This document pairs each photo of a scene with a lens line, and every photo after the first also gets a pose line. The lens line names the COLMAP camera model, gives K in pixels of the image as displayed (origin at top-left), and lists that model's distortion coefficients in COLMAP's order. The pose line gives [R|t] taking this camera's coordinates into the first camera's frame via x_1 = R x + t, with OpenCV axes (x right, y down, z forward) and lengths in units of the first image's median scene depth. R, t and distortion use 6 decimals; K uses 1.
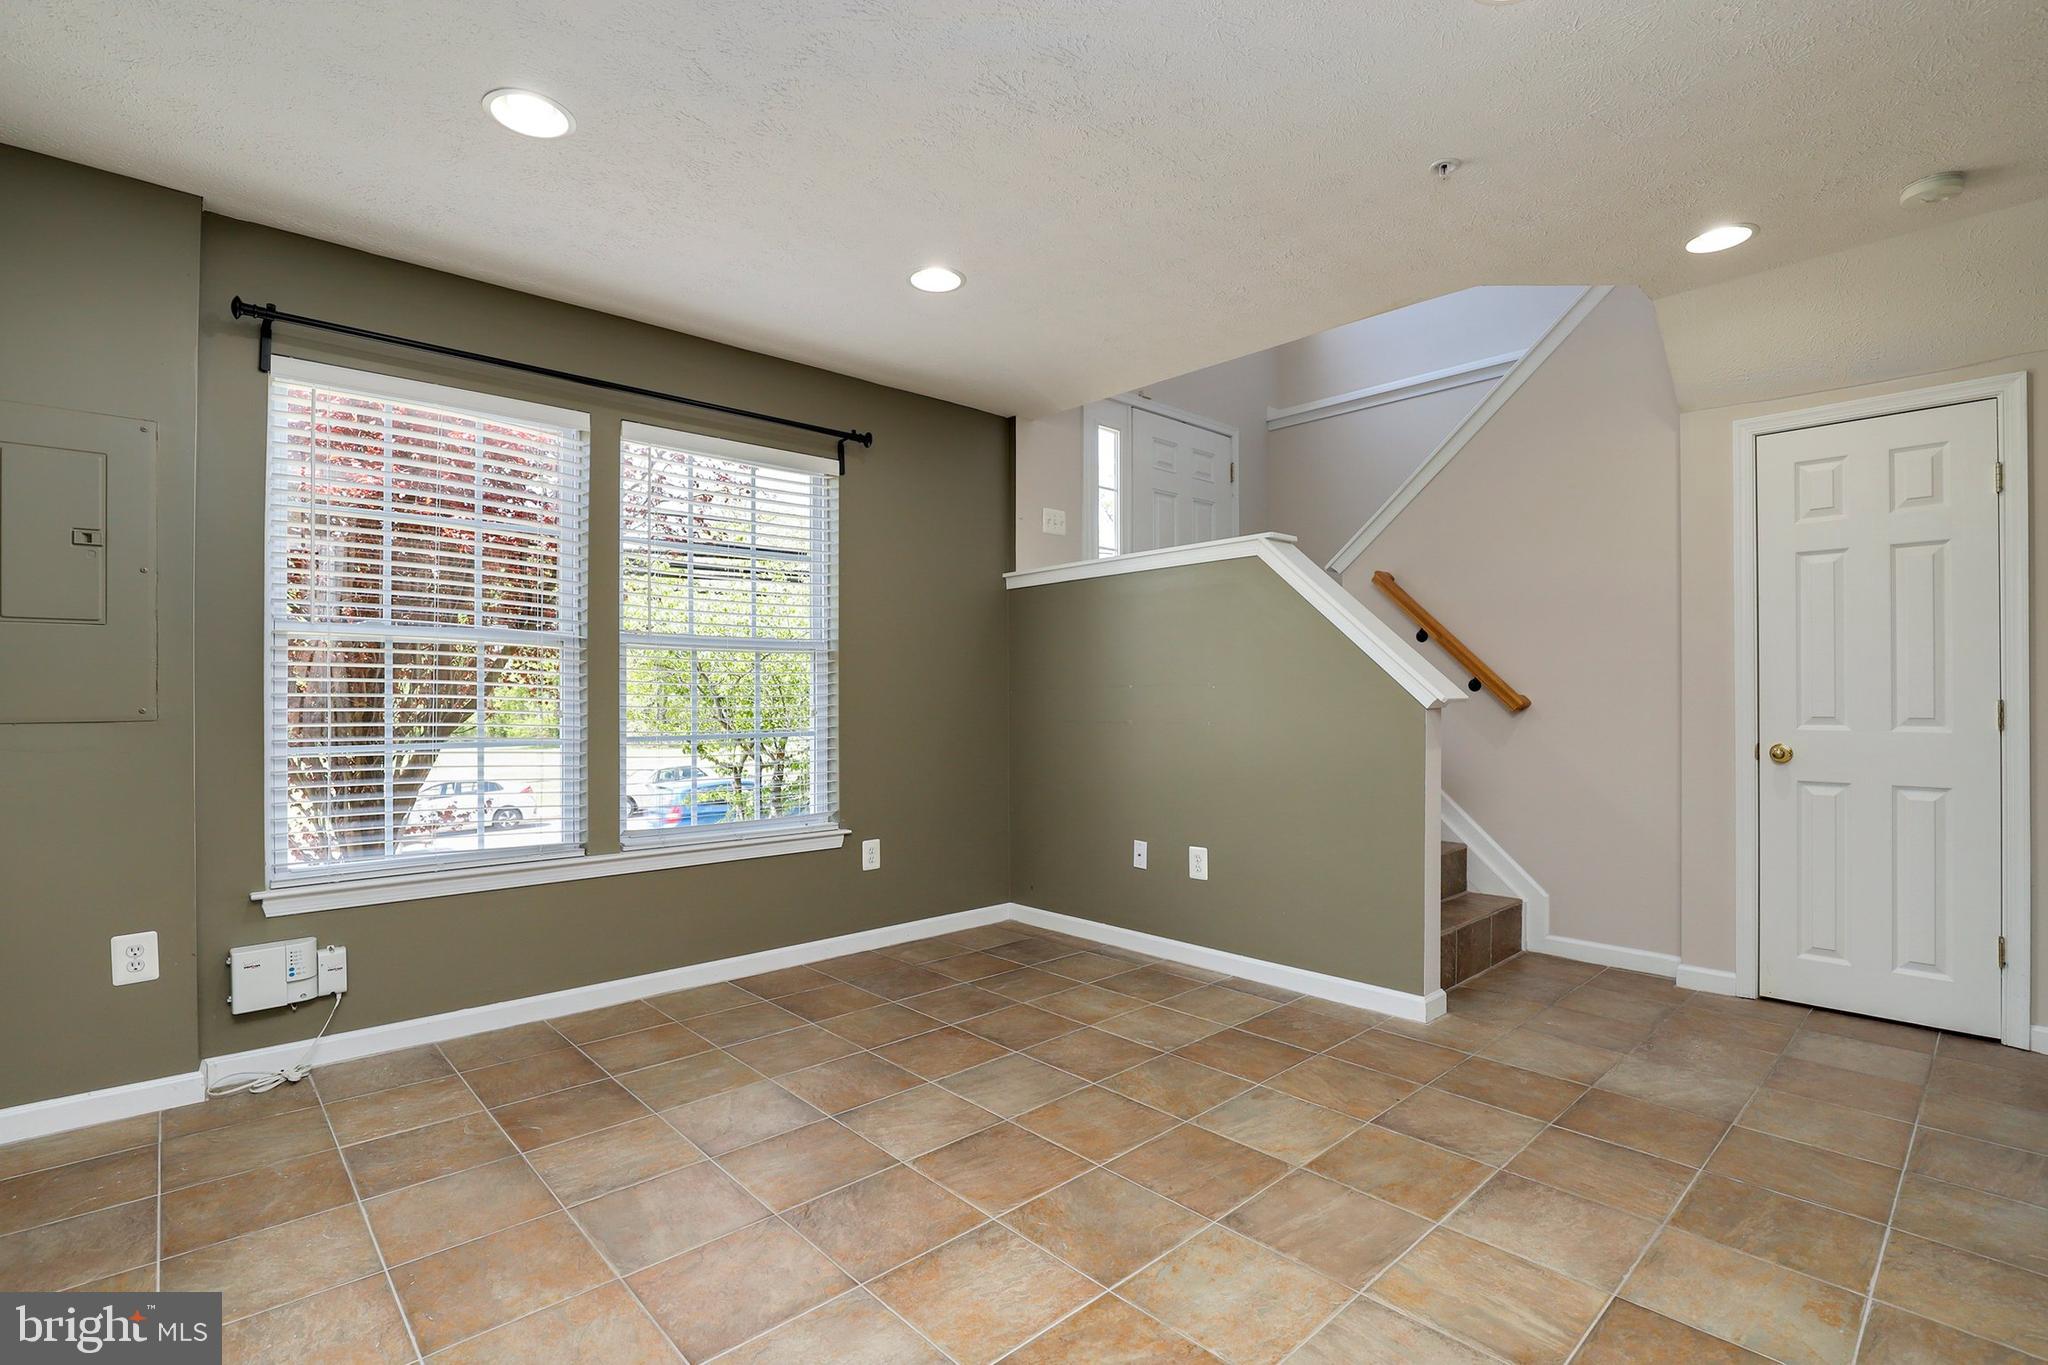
lens RADIAL K [[940.6, 0, 1018.0], [0, 940.6, 683.6], [0, 0, 1]] dist [-0.025239, 0.005036]
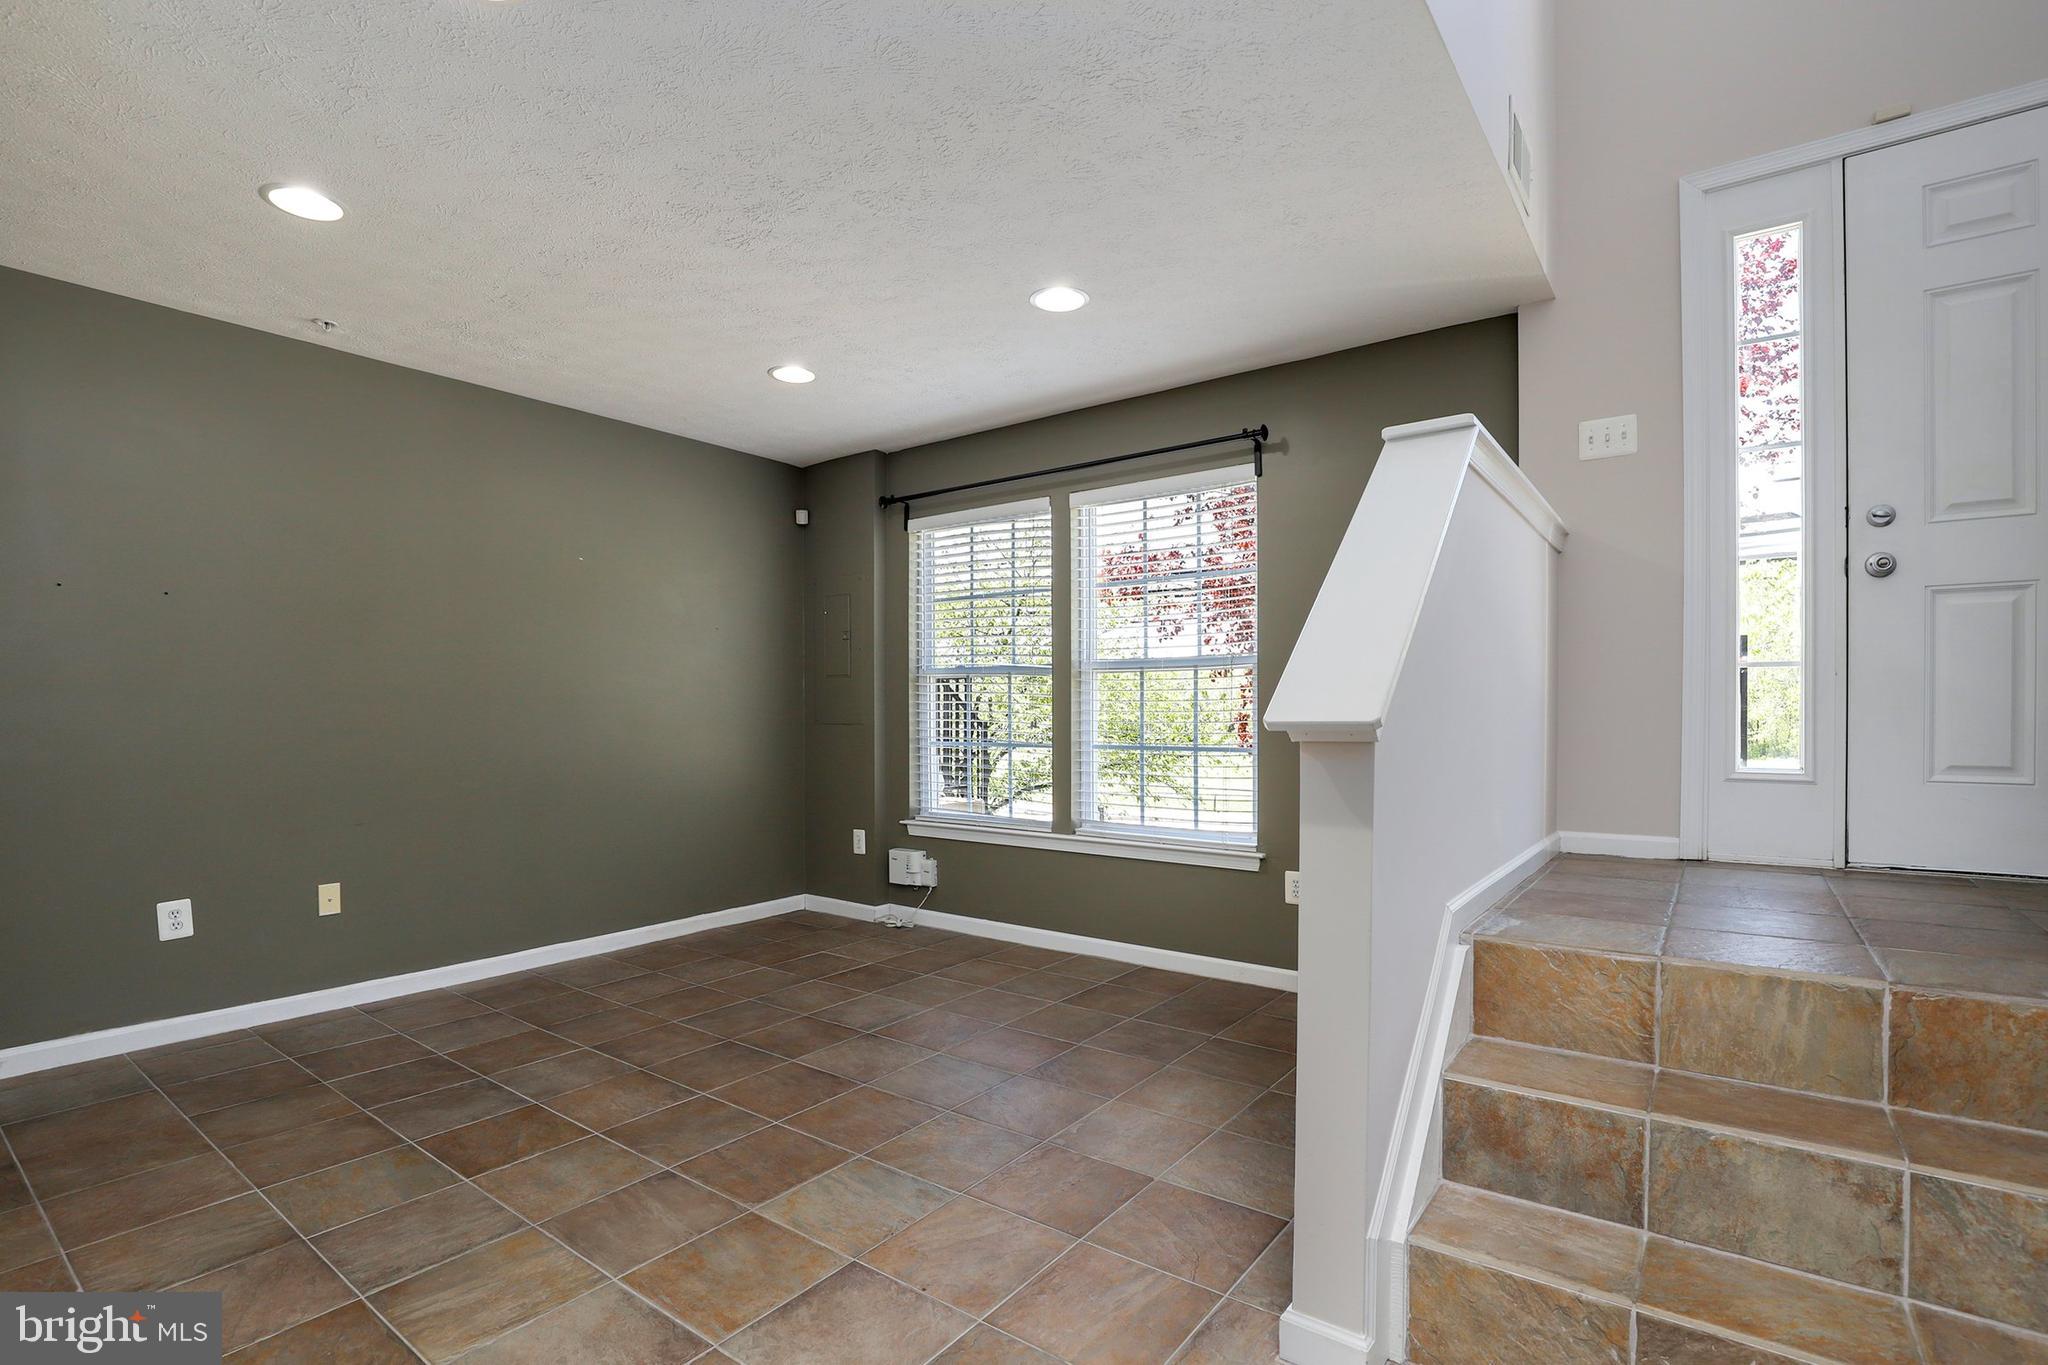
lens RADIAL K [[940.6, 0, 1029.4], [0, 940.6, 721.7], [0, 0, 1]] dist [-0.025239, 0.005036]
pose [[0.199859, 0.014158, -0.979722, 1.014278], [0.015464, 0.999725, 0.017602, 0.003316], [0.979703, -0.018668, 0.199585, 0.862078]]
